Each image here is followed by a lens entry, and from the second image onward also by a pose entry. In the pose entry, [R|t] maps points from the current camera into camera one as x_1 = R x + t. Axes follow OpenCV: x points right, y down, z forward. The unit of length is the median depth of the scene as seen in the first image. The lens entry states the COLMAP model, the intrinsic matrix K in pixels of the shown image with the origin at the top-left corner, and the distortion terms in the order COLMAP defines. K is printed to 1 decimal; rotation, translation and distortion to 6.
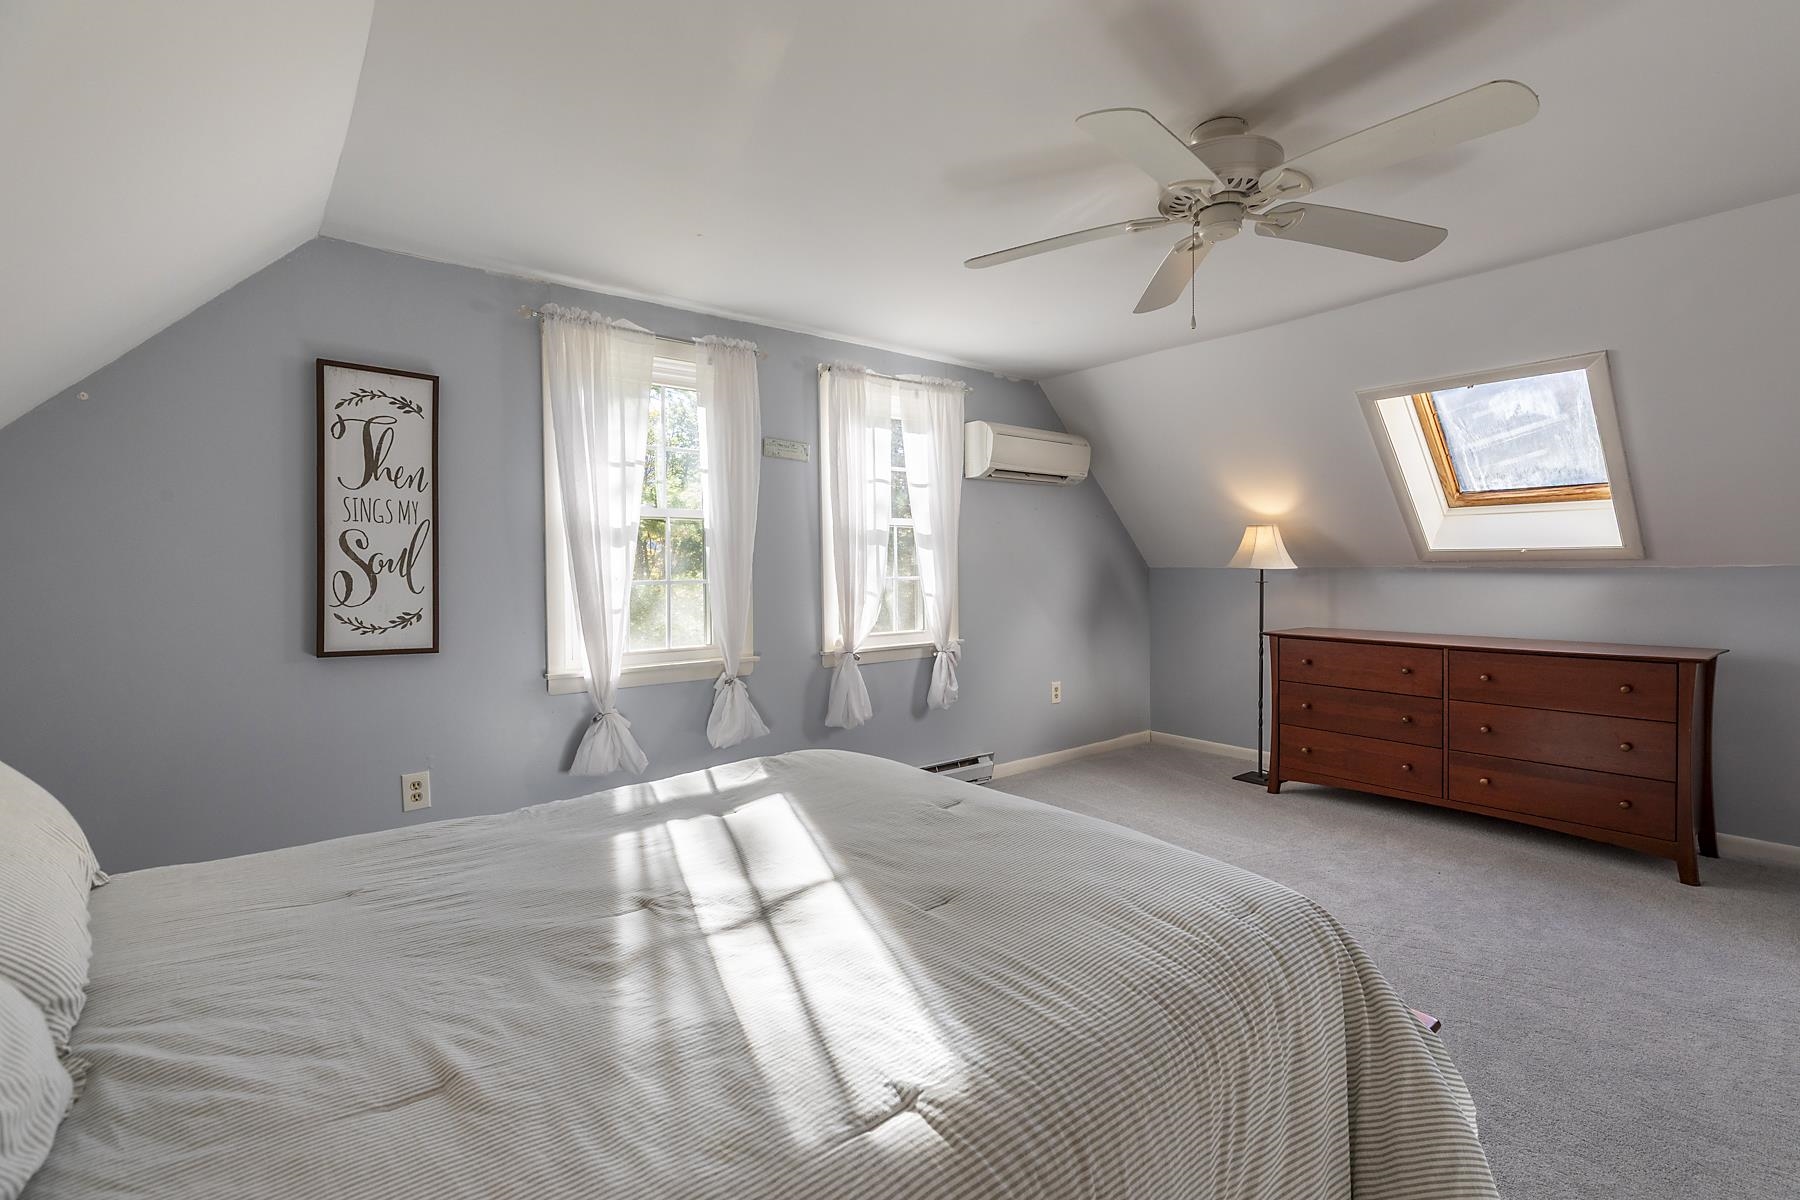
lens RADIAL K [[824.0, 0, 903.2], [0, 824.0, 572.0], [0, 0, 1]] dist [0.009298, -0.000827]
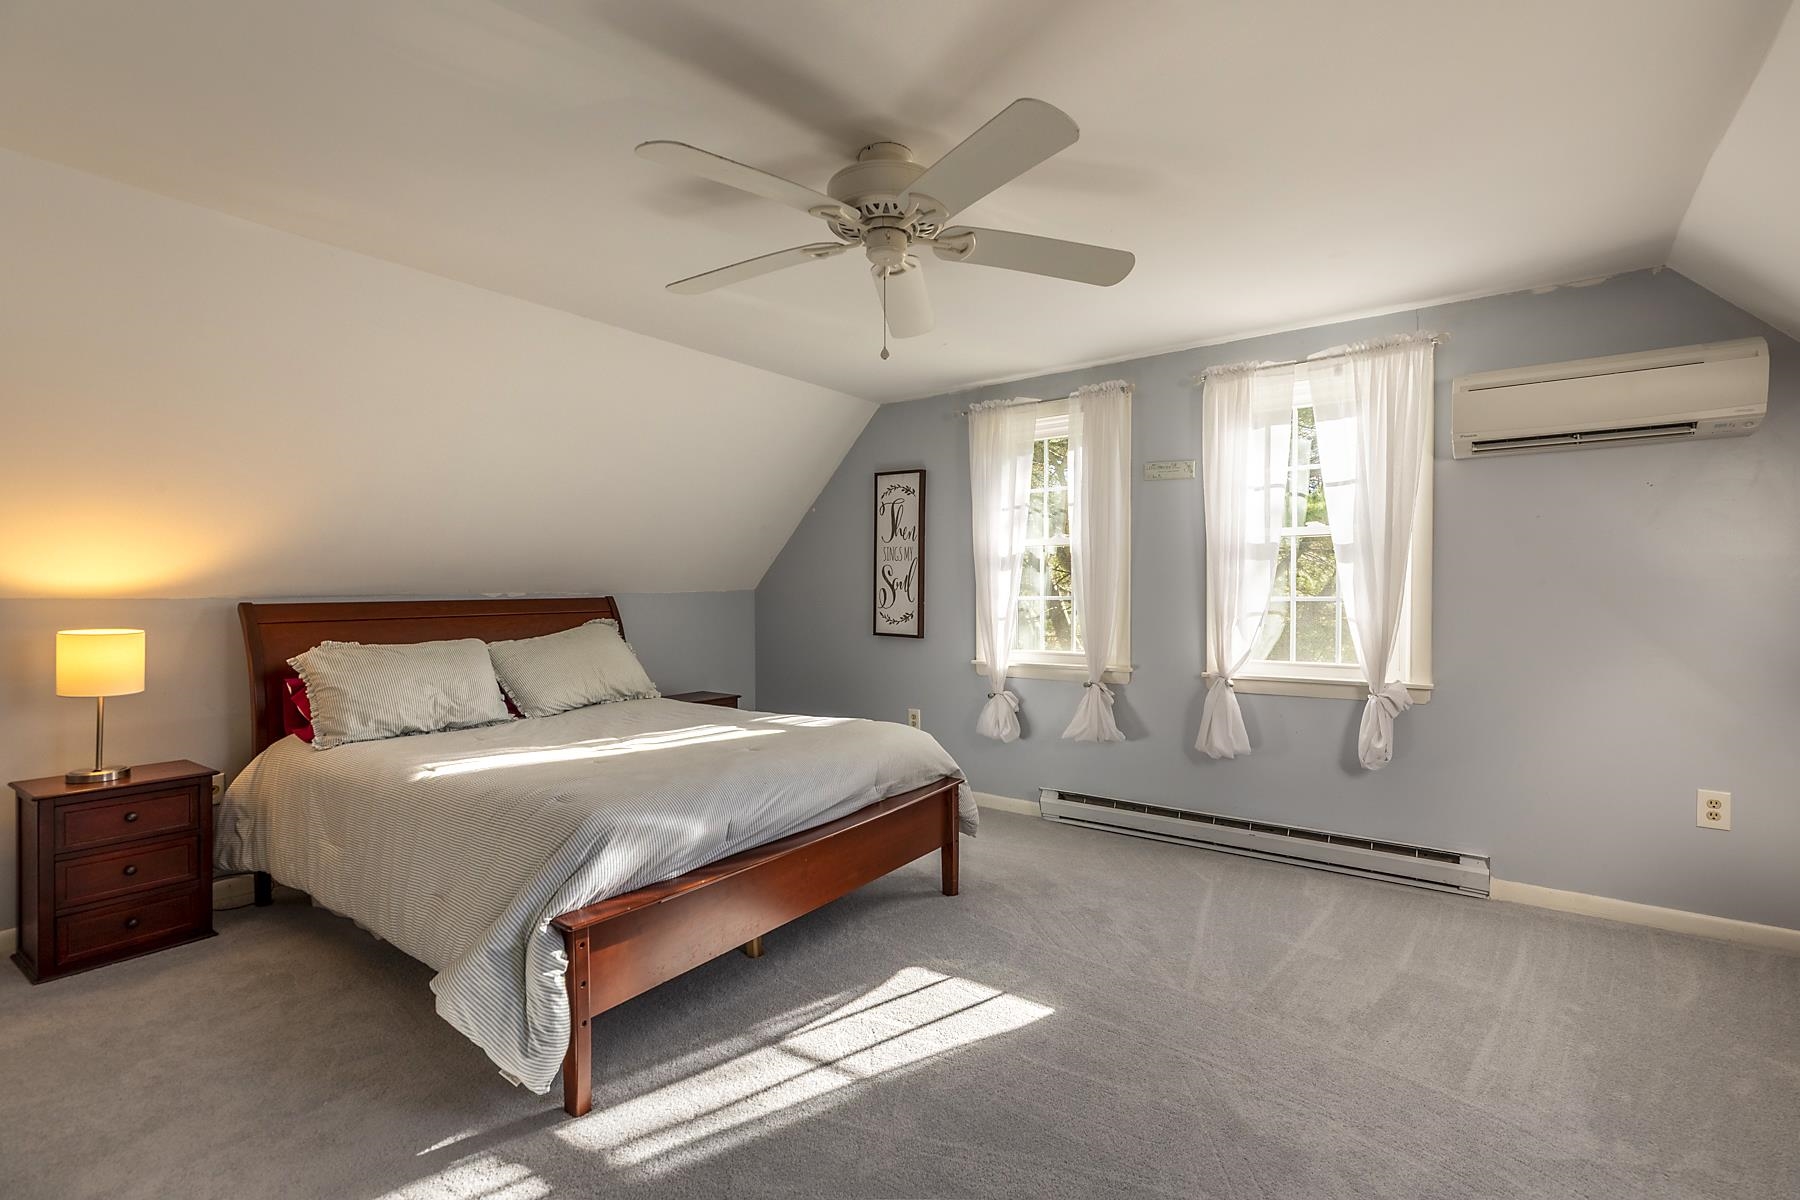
lens RADIAL K [[824.0, 0, 903.9], [0, 824.0, 597.3], [0, 0, 1]] dist [0.009298, -0.000827]
pose [[0.248299, 0.009442, -0.968637, 0.976785], [-0.006243, 0.999947, 0.008147, 0.003006], [0.968663, 0.004025, 0.248345, 0.546507]]
